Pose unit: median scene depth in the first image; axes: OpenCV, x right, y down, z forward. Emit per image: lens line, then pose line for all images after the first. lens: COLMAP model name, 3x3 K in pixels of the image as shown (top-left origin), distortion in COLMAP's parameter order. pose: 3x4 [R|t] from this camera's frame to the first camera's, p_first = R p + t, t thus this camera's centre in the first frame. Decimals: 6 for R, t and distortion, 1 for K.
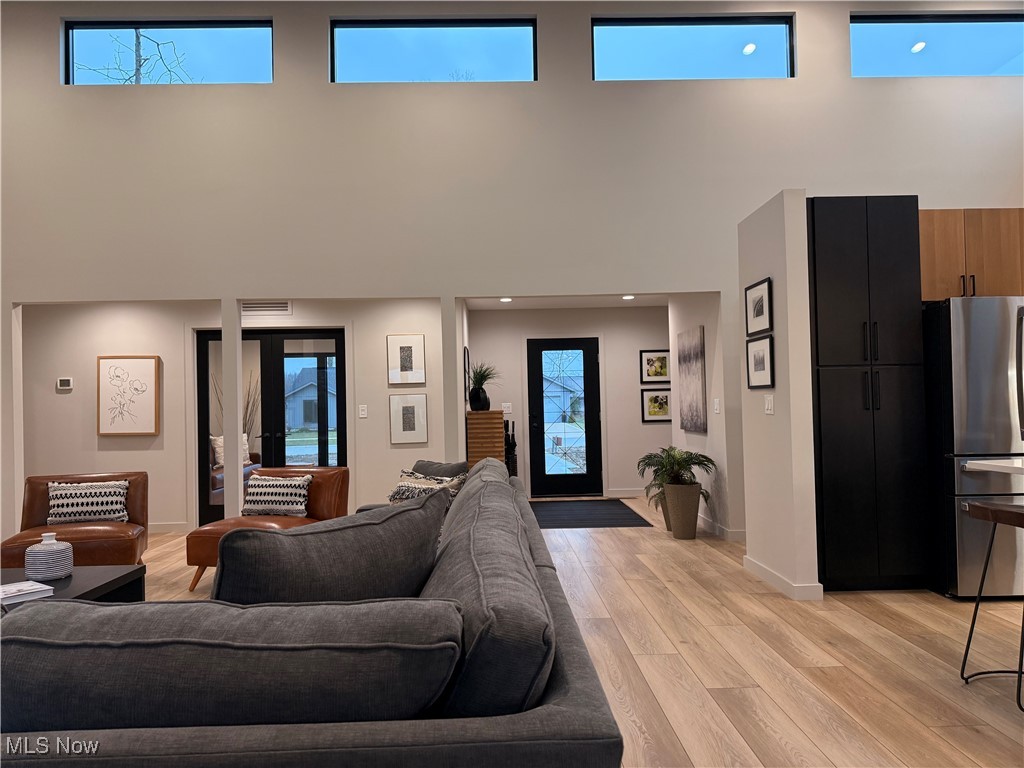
lens RADIAL K [[715.1, 0, 512.0], [0, 715.1, 384.0], [0, 0, 1]] dist [0.104896, -0.130559]
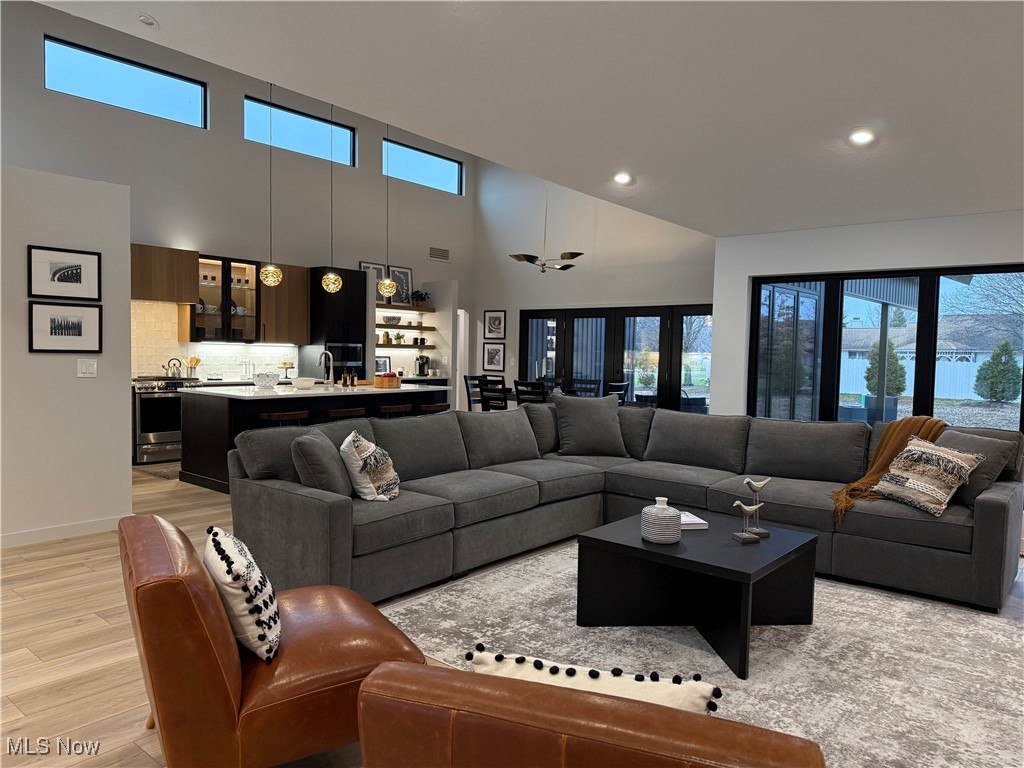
lens RADIAL K [[715.1, 0, 512.0], [0, 715.1, 384.0], [0, 0, 1]] dist [0.104896, -0.130559]
pose [[-0.738650, -0.026746, 0.673559, -0.534041], [-0.025195, 0.999610, 0.012063, 0.014326], [-0.673619, -0.008060, -0.739035, 0.868588]]
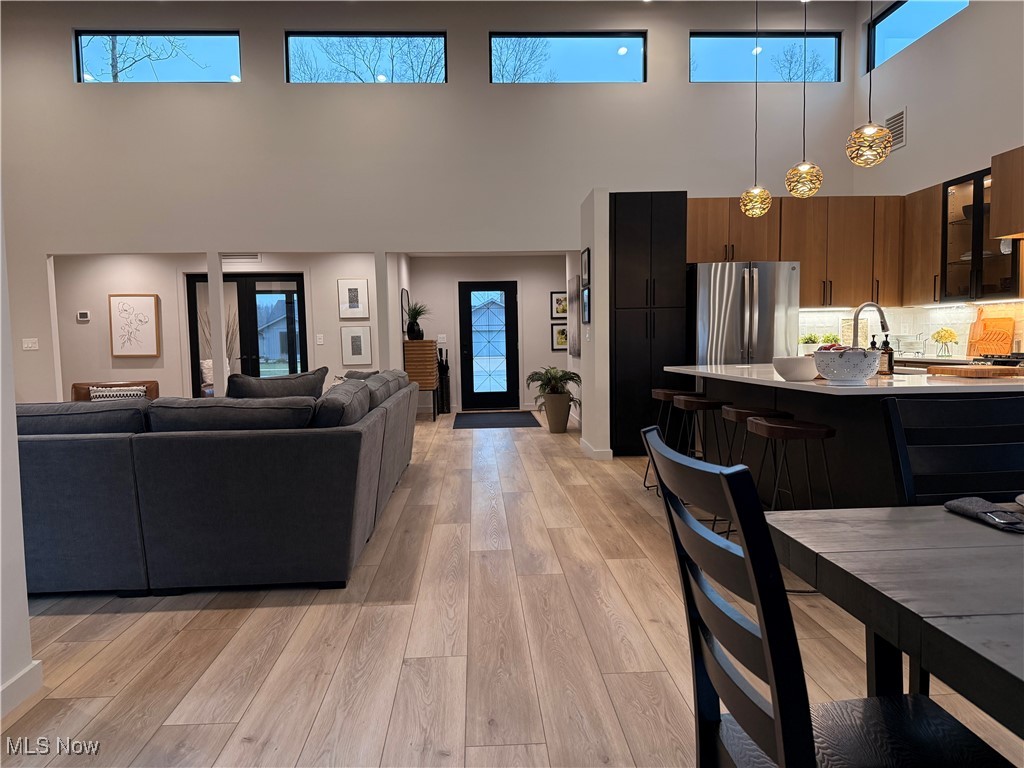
lens RADIAL K [[720.2, 0, 512.0], [0, 720.2, 384.0], [0, 0, 1]] dist [0.091681, -0.117176]
pose [[0.999681, 0.002396, 0.025135, 0.101108], [-0.004671, 0.995853, 0.090859, -0.001916], [-0.024813, -0.090947, 0.995547, -0.297400]]
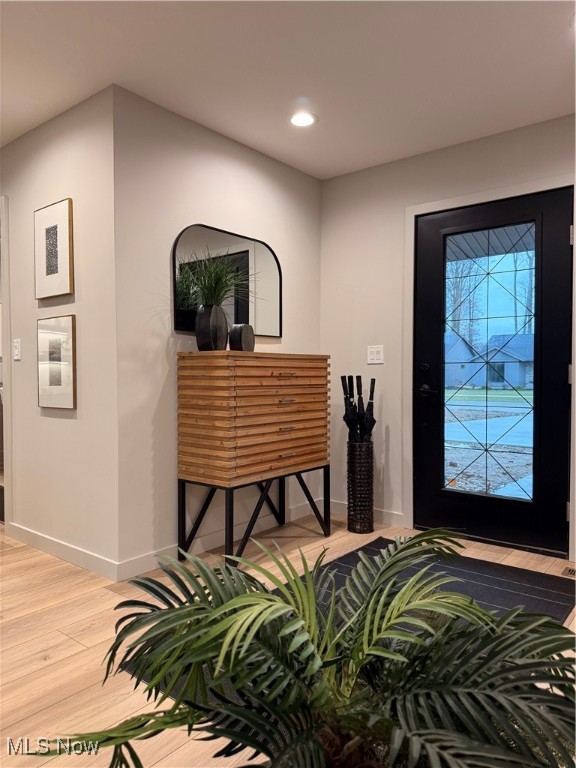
lens RADIAL K [[536.3, 0, 277.4], [0, 536.3, 382.4], [0, 0, 1]] dist [0.104896, -0.130559]
pose [[0.759847, 0.037720, -0.649007, 0.247575], [-0.001382, 0.998407, 0.056409, 0.040005], [0.650100, -0.041965, 0.758689, 0.796890]]
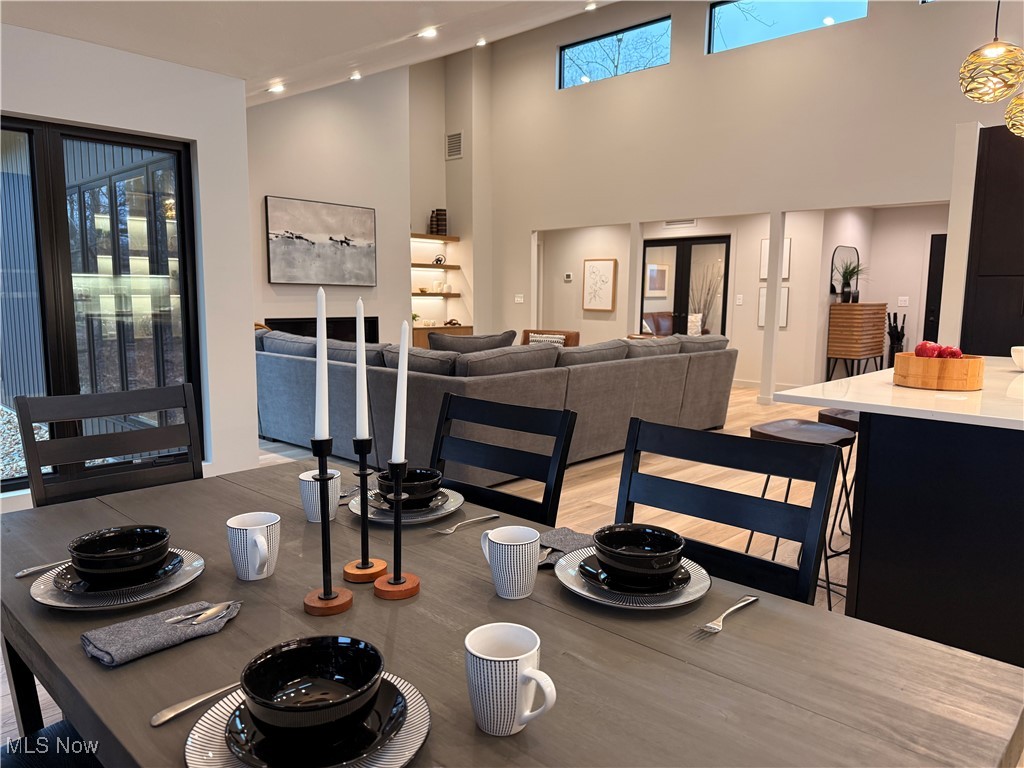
lens RADIAL K [[715.1, 0, 512.0], [0, 715.1, 384.0], [0, 0, 1]] dist [0.104896, -0.130559]
pose [[0.703503, 0.118290, -0.700779, 0.444021], [-0.004296, 0.986741, 0.162247, -0.023225], [0.710680, -0.111131, 0.694683, -0.227367]]
